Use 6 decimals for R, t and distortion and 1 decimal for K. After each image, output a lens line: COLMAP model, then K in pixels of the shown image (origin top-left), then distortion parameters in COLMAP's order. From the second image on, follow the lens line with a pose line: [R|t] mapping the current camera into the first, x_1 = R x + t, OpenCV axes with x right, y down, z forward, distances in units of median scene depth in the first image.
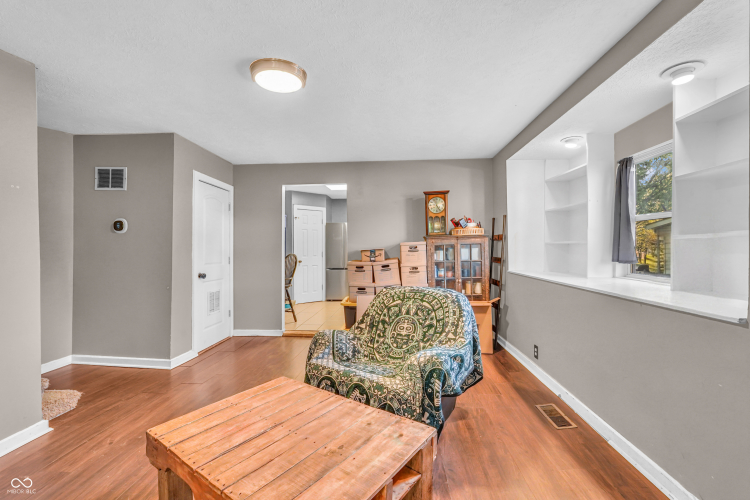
lens RADIAL K [[336.1, 0, 377.5], [0, 336.1, 242.3], [0, 0, 1]] dist [-0.000409, 0.000816]
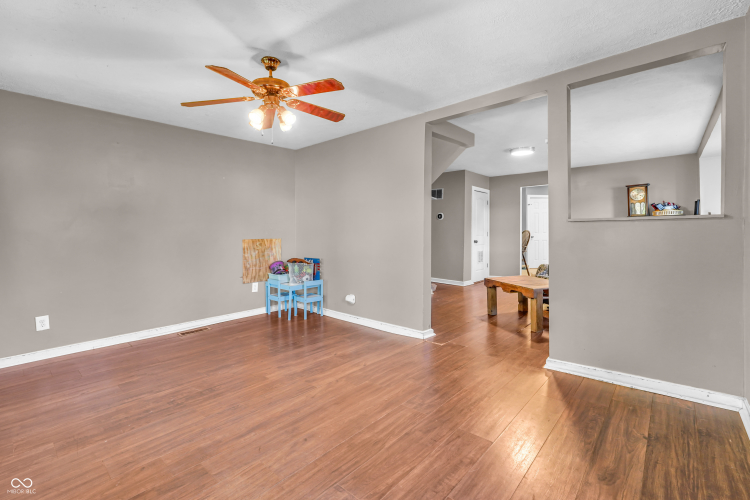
lens RADIAL K [[334.6, 0, 378.8], [0, 334.6, 230.1], [0, 0, 1]] dist [-0.000851, 0.000085]
pose [[0.790910, -0.000830, -0.611932, 0.163114], [0.013130, 0.999792, 0.015614, 0.000427], [0.611792, -0.020384, 0.790756, -0.691366]]
